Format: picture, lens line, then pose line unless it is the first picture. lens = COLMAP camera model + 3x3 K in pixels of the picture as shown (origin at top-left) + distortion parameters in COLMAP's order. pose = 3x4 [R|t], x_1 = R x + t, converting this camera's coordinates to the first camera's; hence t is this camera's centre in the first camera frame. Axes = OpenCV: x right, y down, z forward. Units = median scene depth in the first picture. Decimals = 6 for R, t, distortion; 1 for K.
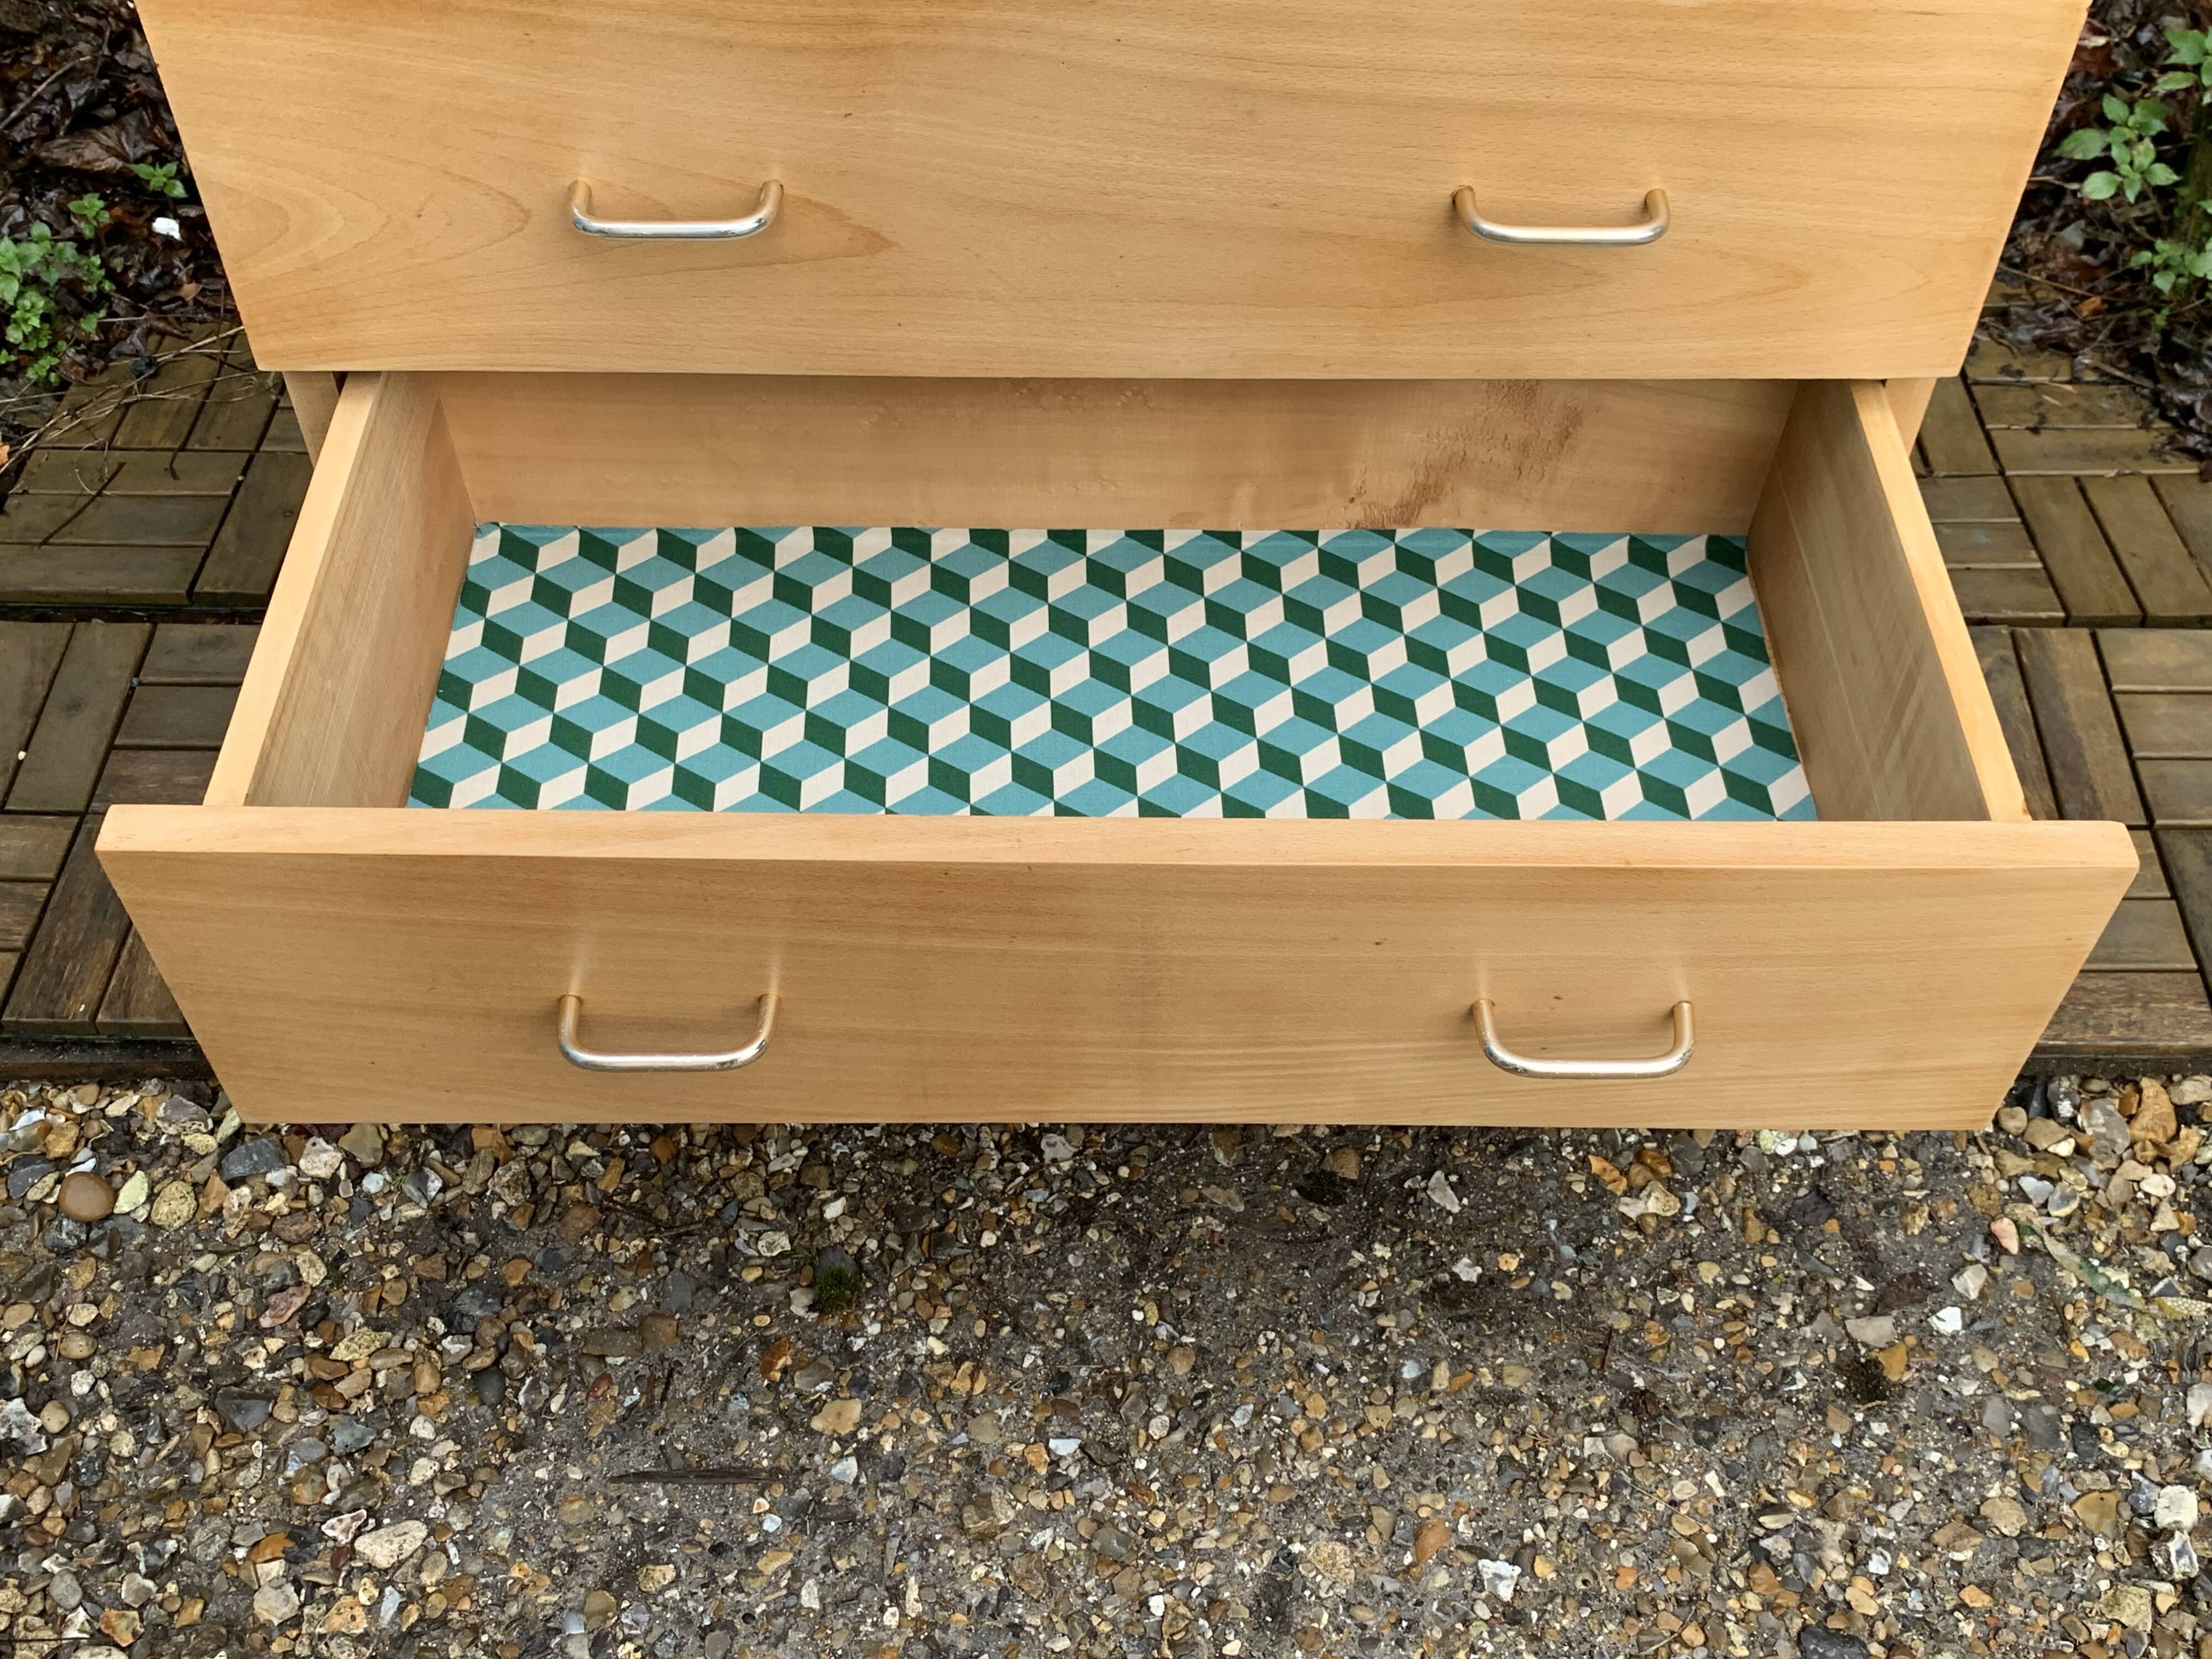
lens RADIAL K [[2162.1, 0, 1135.4], [0, 2162.1, 814.4], [0, 0, 1]] dist [0.085148, -0.205475]
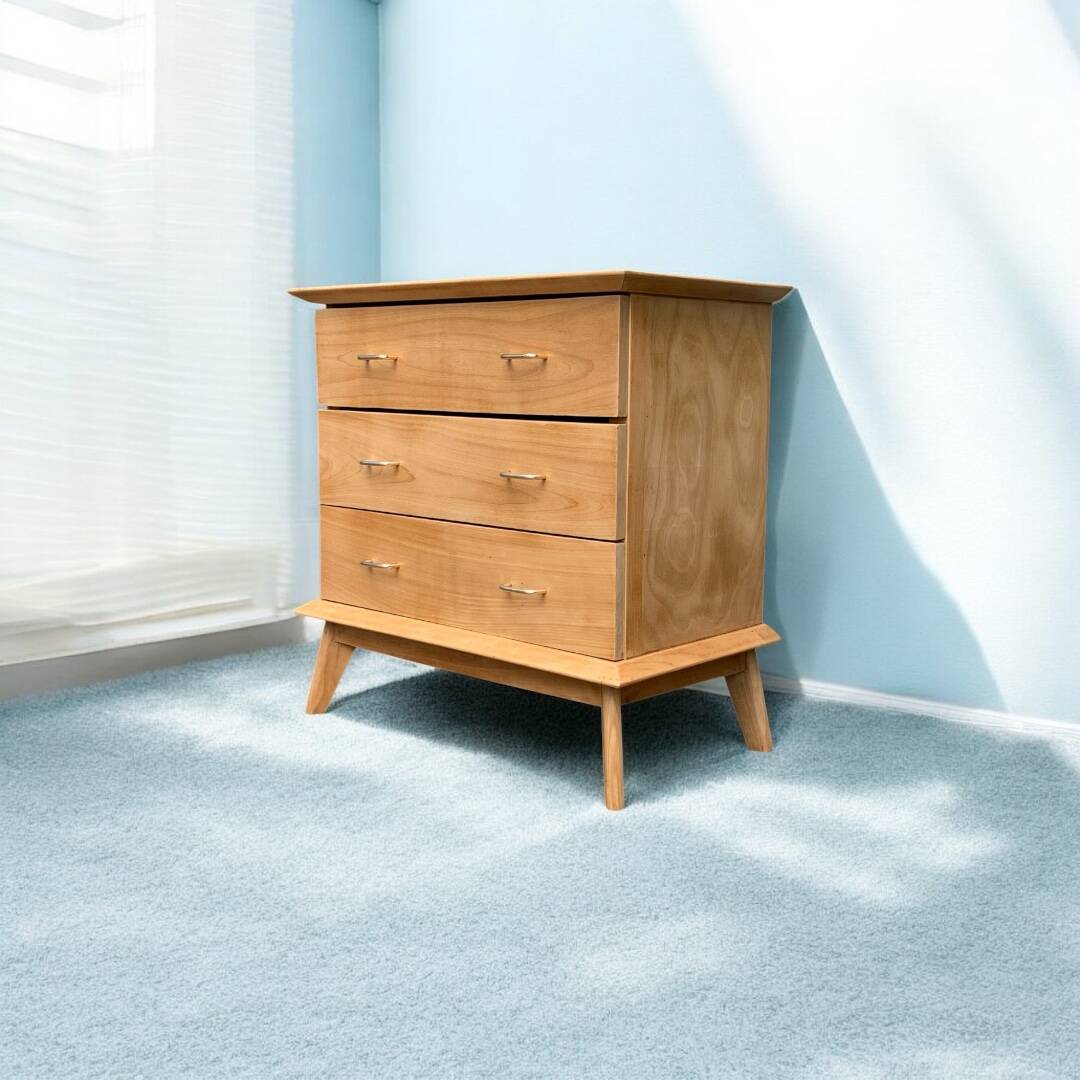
lens RADIAL K [[1240.7, 0, 540.0], [0, 1240.7, 540.0], [0, 0, 1]] dist [0.127390, -0.000078]
pose [[0.724939, 0.079430, -0.684219, 1.322934], [-0.508188, 0.732220, -0.453429, 0.612992], [0.464983, 0.676420, 0.571180, -0.156895]]
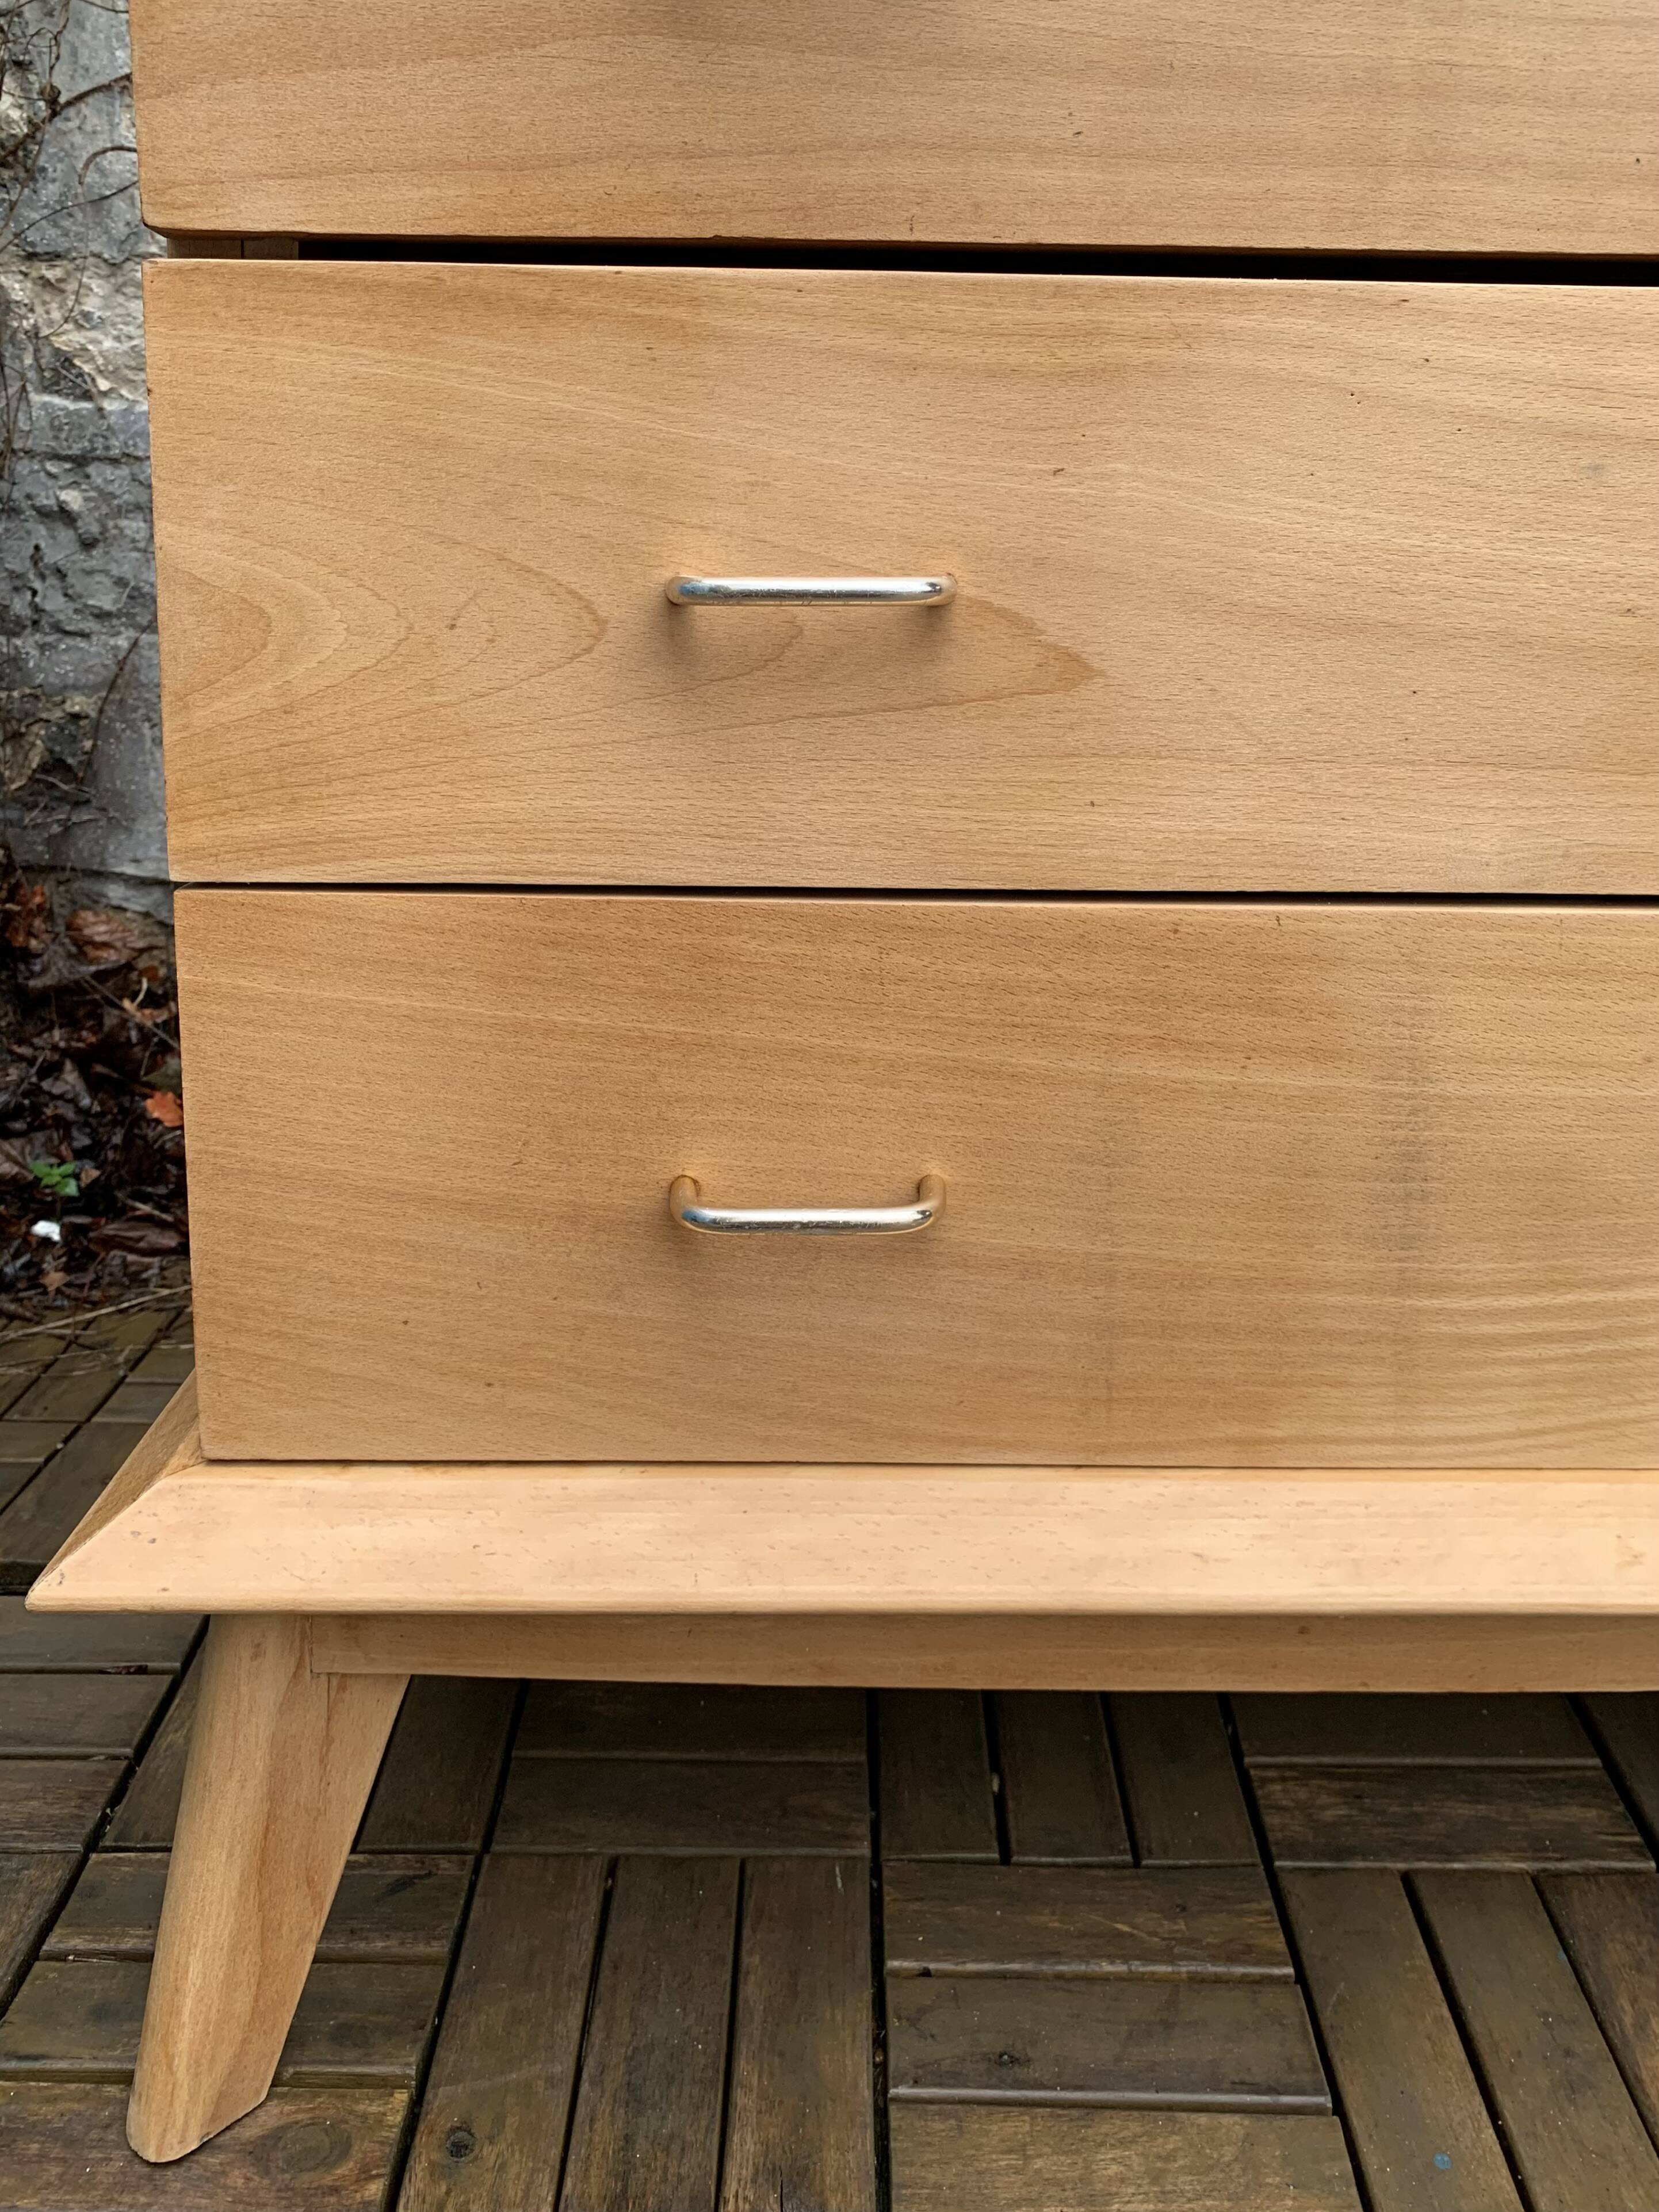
lens RADIAL K [[1783.7, 0, 835.4], [0, 1783.7, 827.0], [0, 0, 1]] dist [0.000537, -0.001188]
pose [[0.999959, -0.008142, -0.004013, -0.147433], [0.003803, 0.777236, -0.629198, 0.110529], [0.008242, 0.629157, 0.777235, 0.431485]]
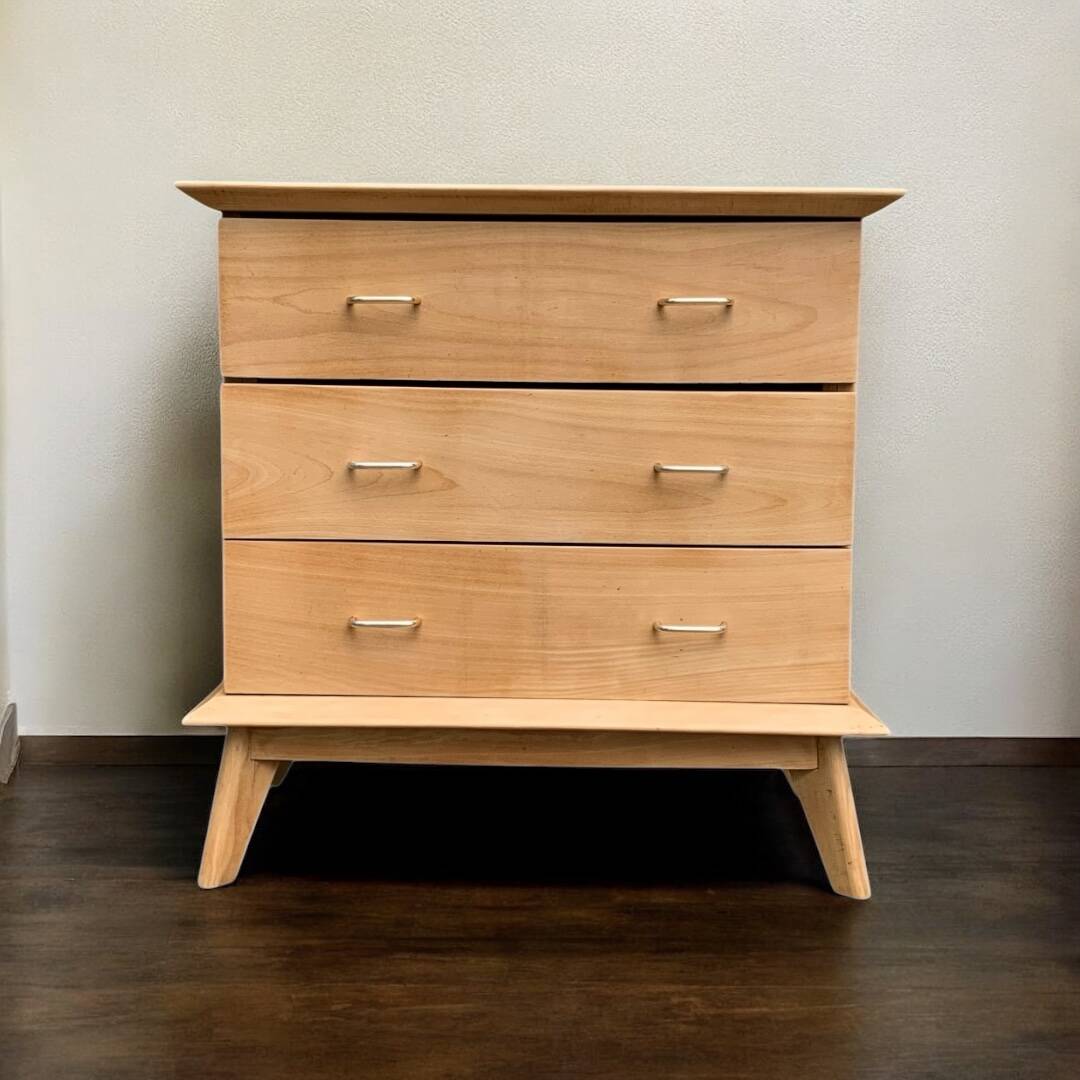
lens RADIAL K [[1516.4, 0, 542.5], [0, 1516.4, 518.5], [0, 0, 1]] dist [0.113287, -0.003981]
pose [[0.999562, -0.005482, -0.029075, 0.042065], [-0.015199, 0.747980, -0.663547, 0.811824], [0.025385, 0.663699, 0.747569, -0.335916]]
